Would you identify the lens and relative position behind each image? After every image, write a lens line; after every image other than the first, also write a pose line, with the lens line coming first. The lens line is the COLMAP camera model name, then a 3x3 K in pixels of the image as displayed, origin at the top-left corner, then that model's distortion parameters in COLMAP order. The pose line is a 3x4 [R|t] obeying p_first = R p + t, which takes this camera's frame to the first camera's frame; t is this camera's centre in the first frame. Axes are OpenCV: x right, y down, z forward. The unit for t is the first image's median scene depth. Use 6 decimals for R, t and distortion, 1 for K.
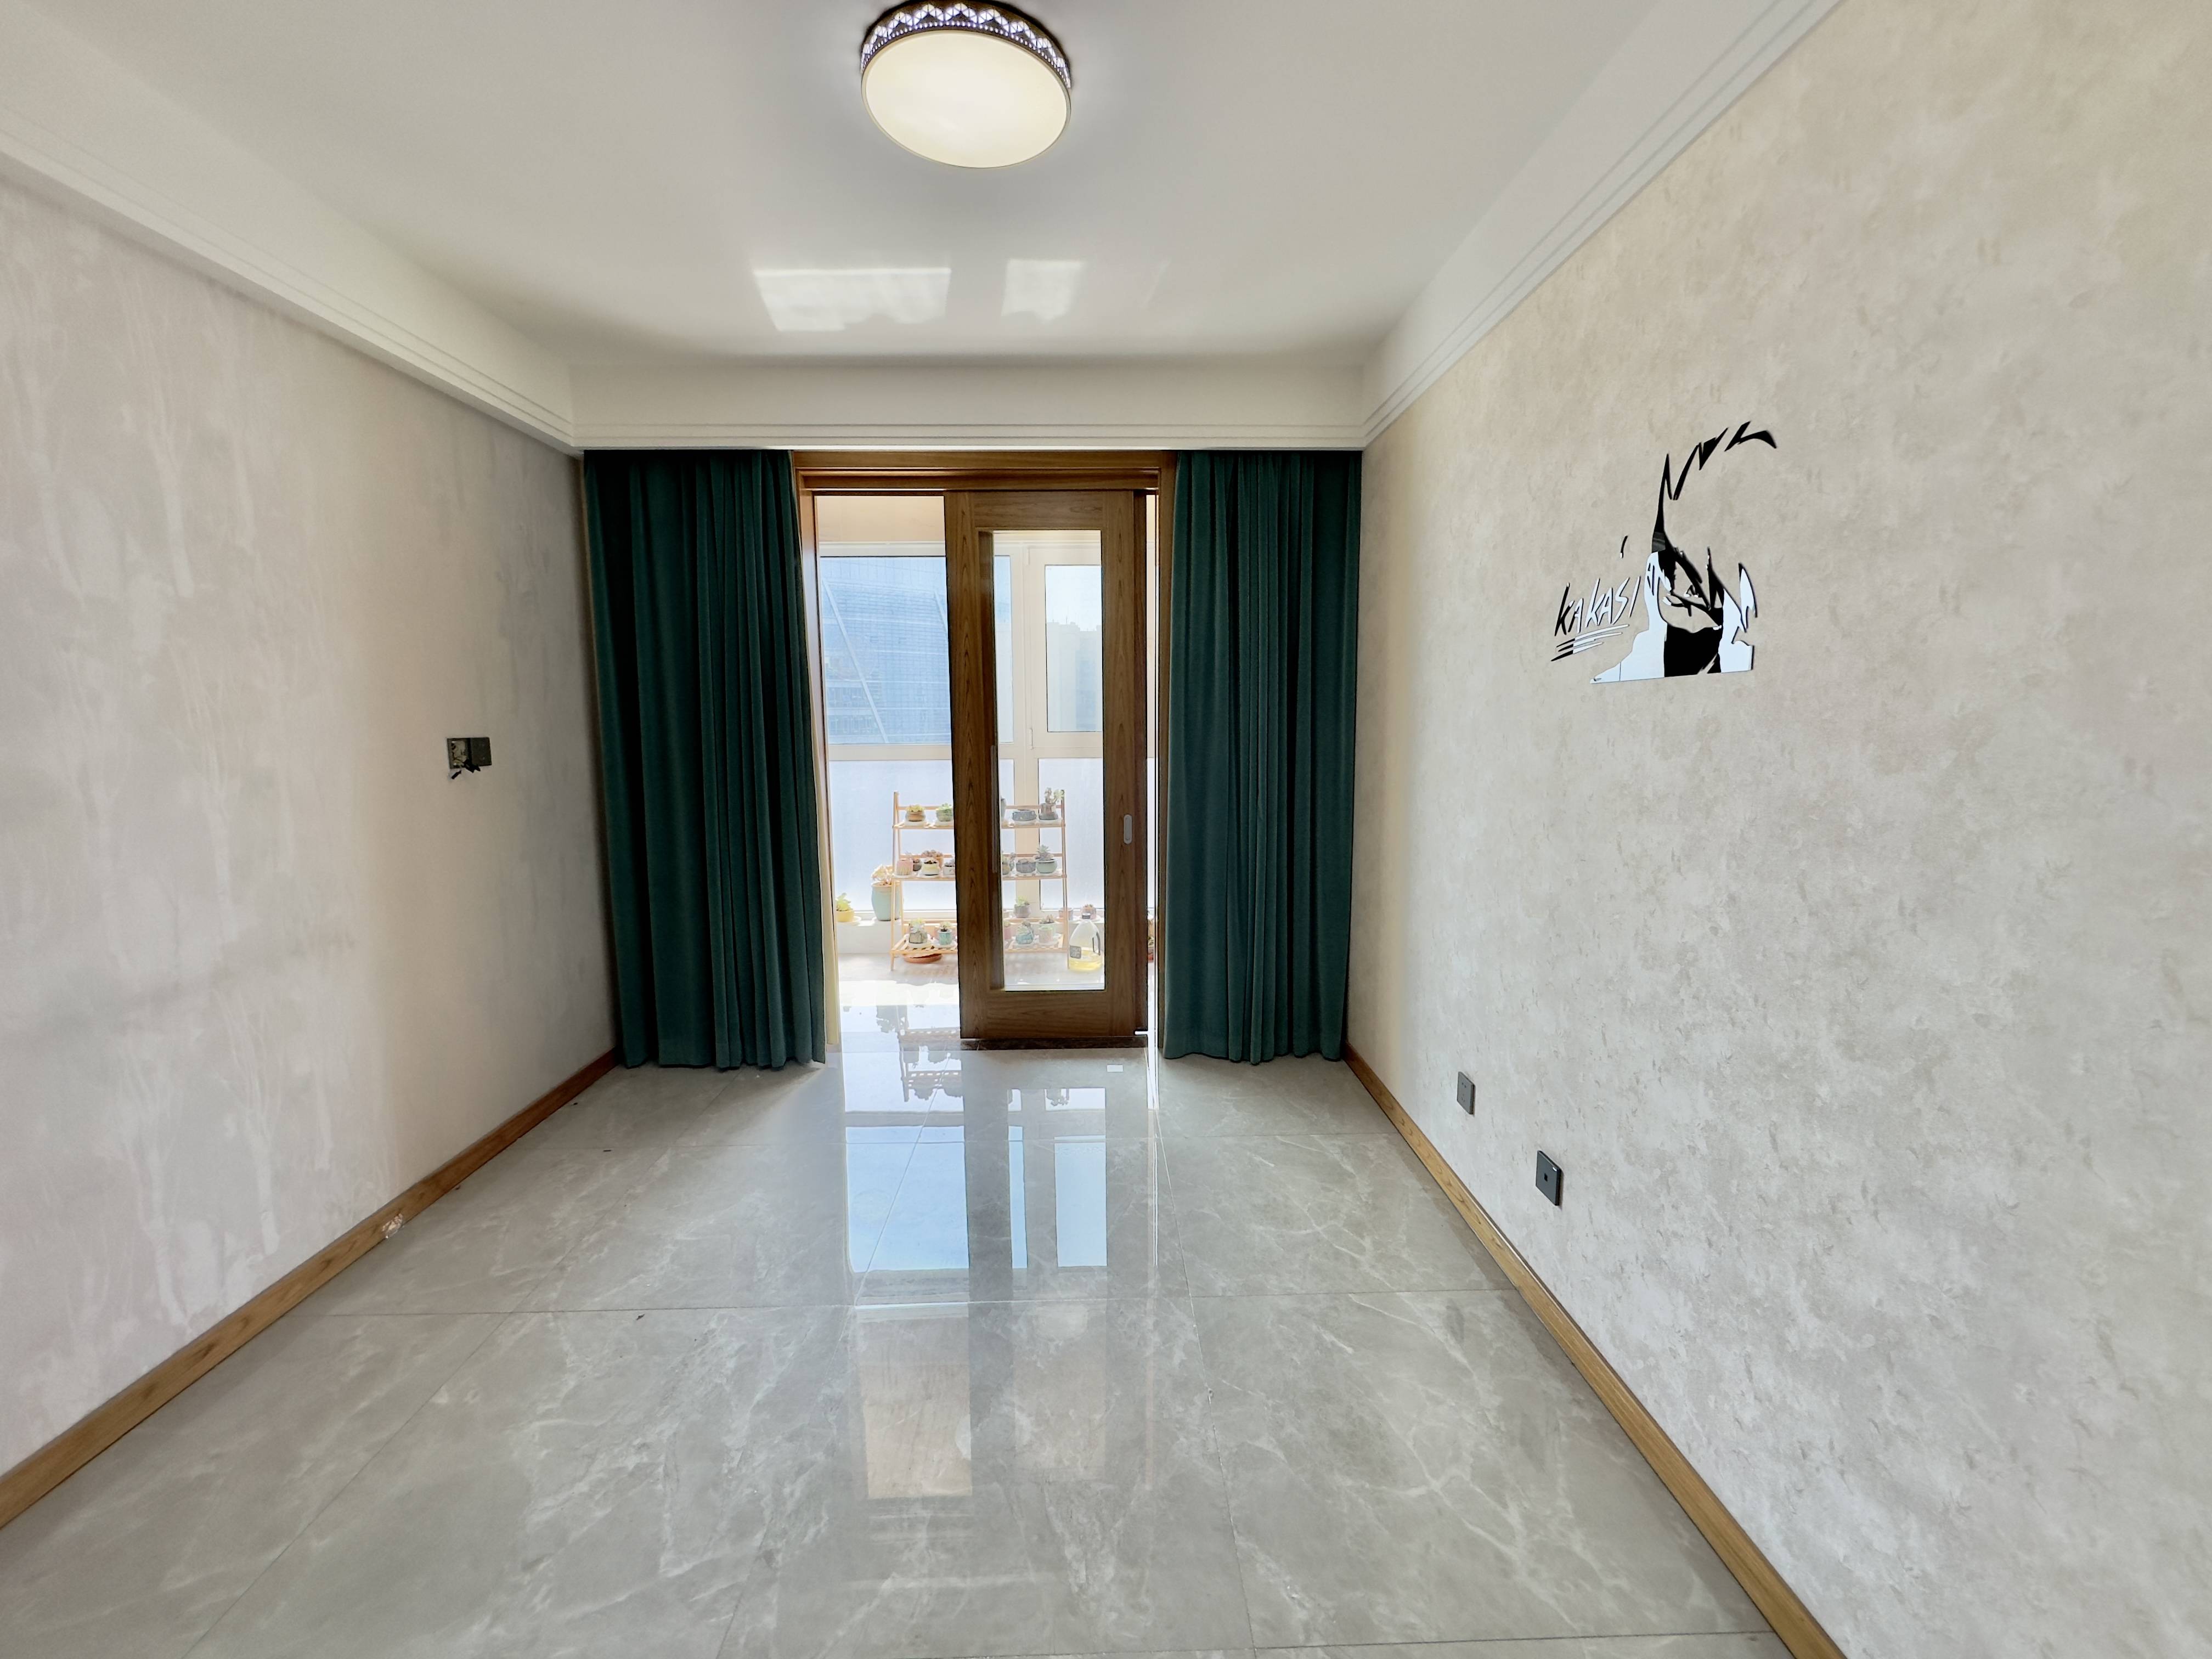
lens RADIAL K [[885.8, 0, 1099.4], [0, 885.8, 827.4], [0, 0, 1]] dist [-0.001594, -0.000186]
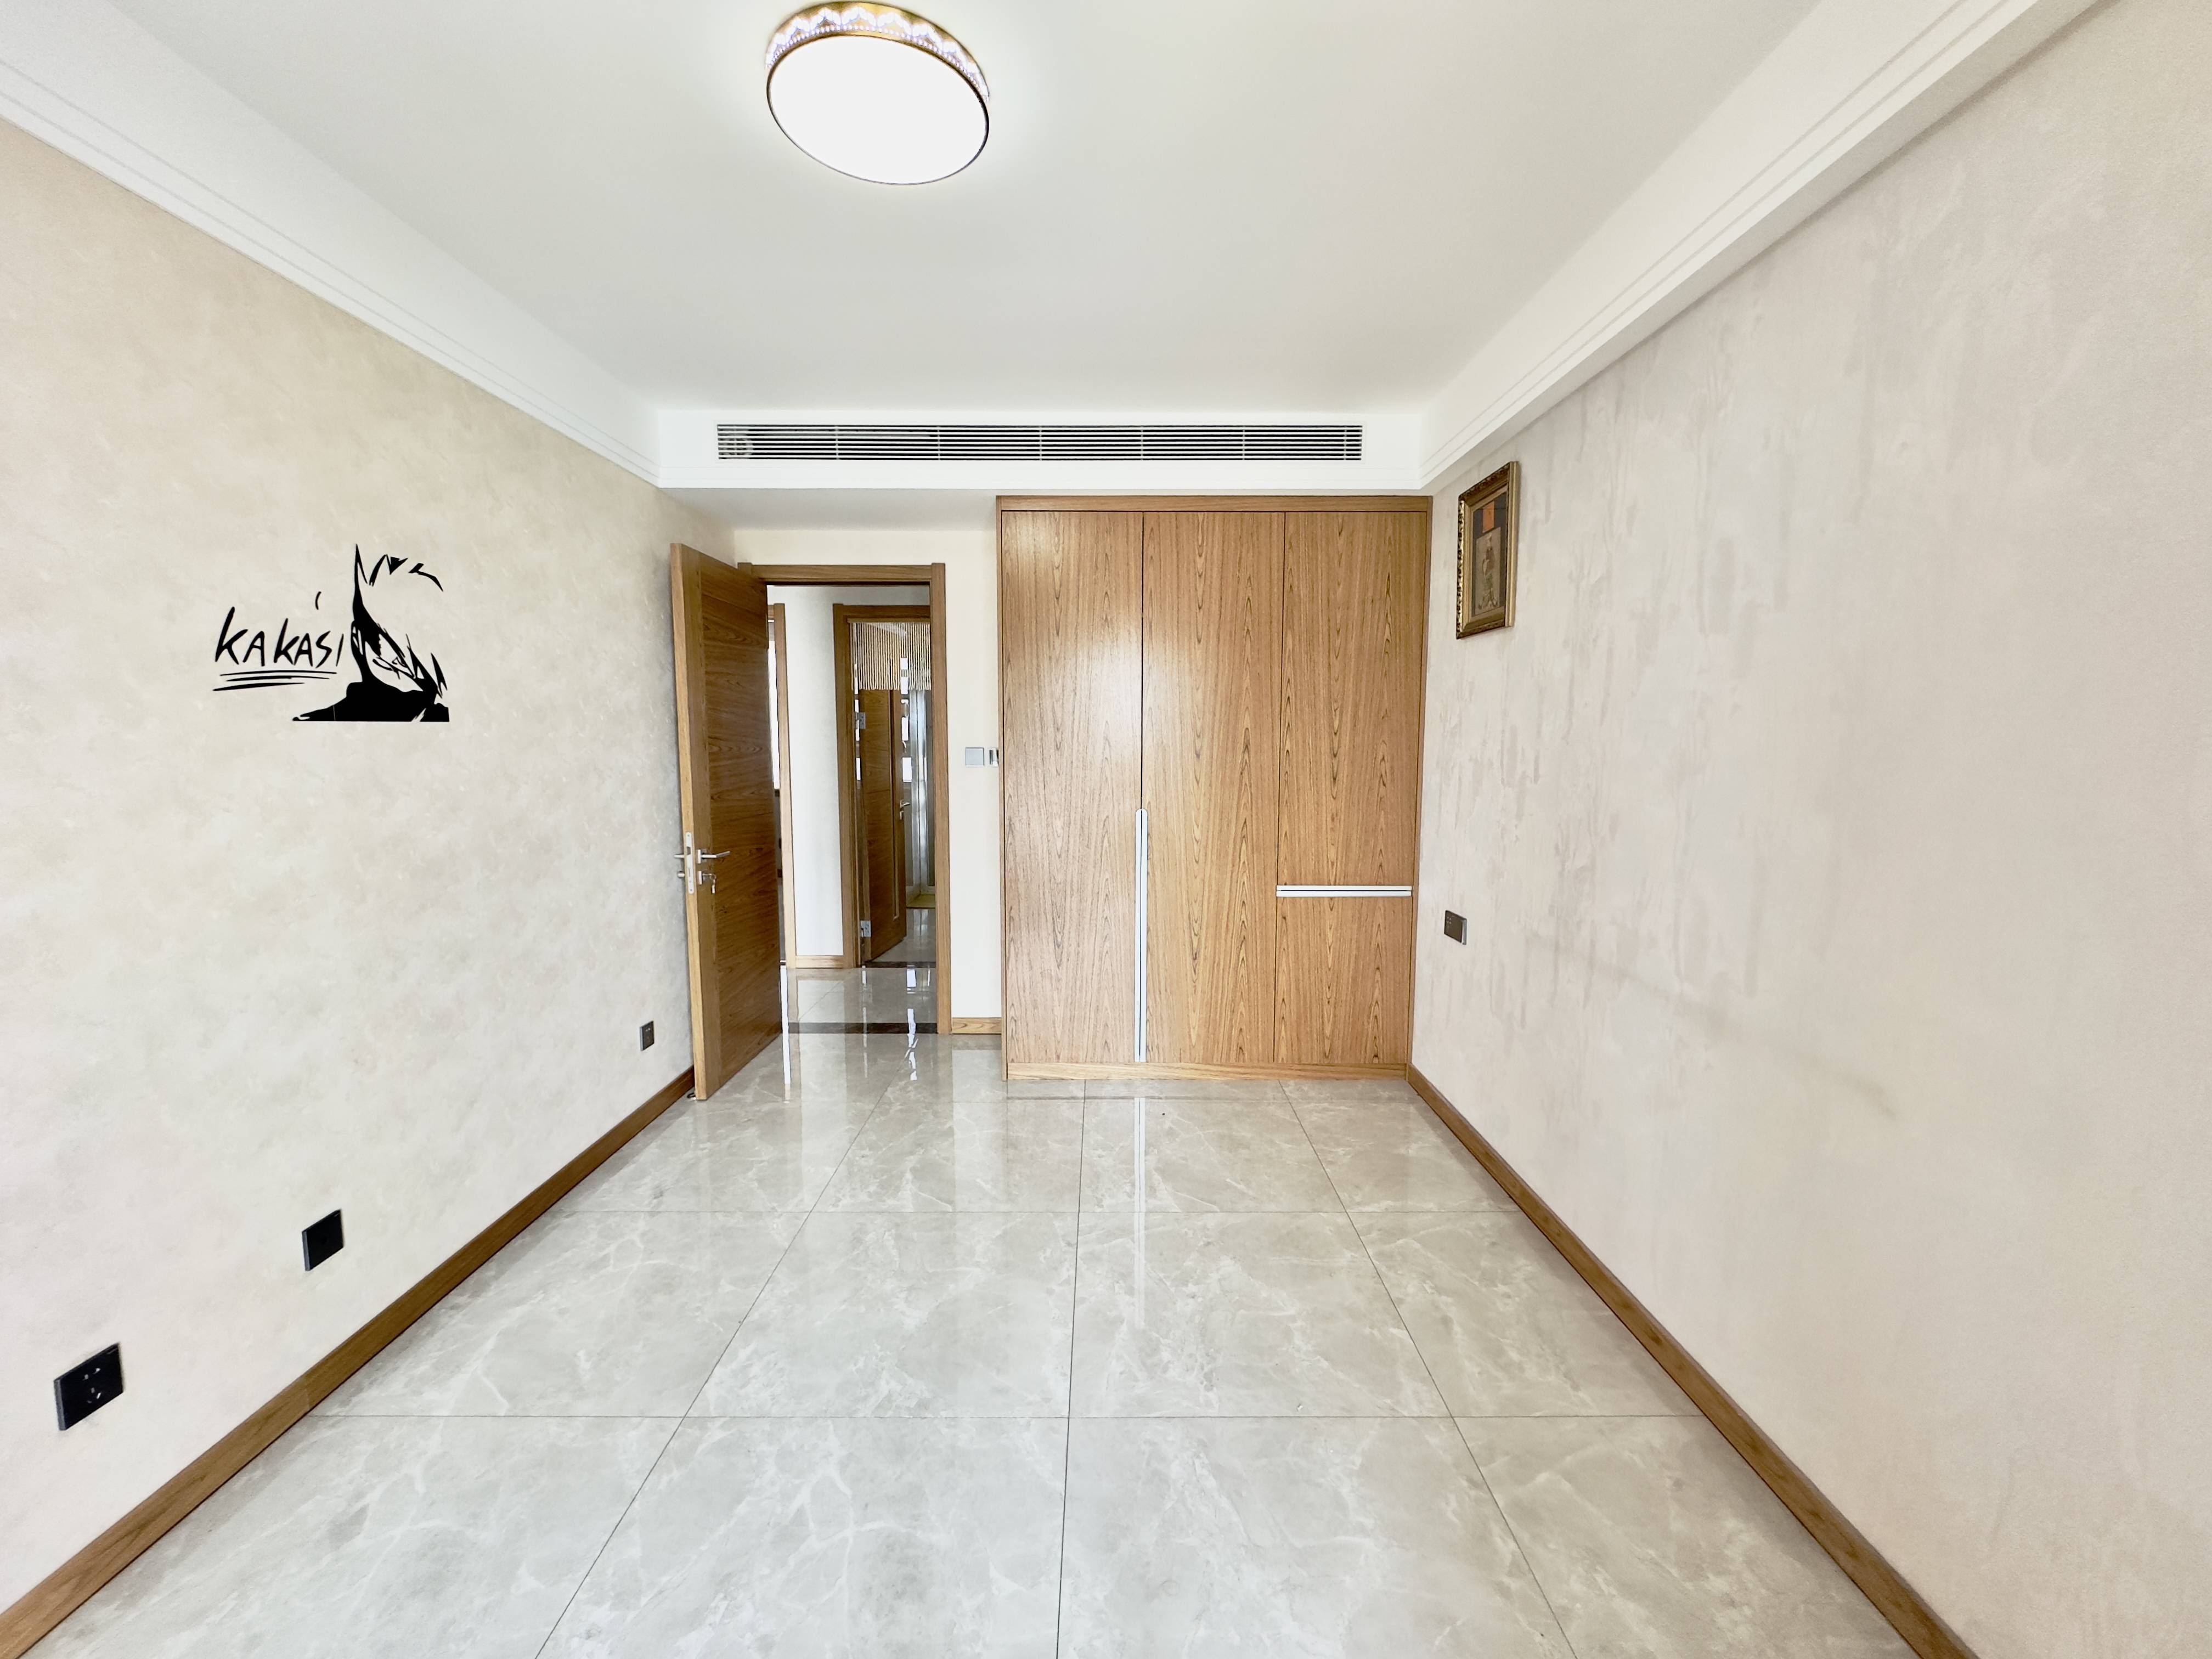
lens RADIAL K [[885.8, 0, 1107.2], [0, 885.8, 821.3], [0, 0, 1]] dist [-0.001594, -0.000186]
pose [[-0.999877, 0.002446, 0.015507, -0.440799], [0.005773, 0.975862, 0.218314, -0.306430], [-0.014599, 0.218376, -0.975755, 2.297373]]
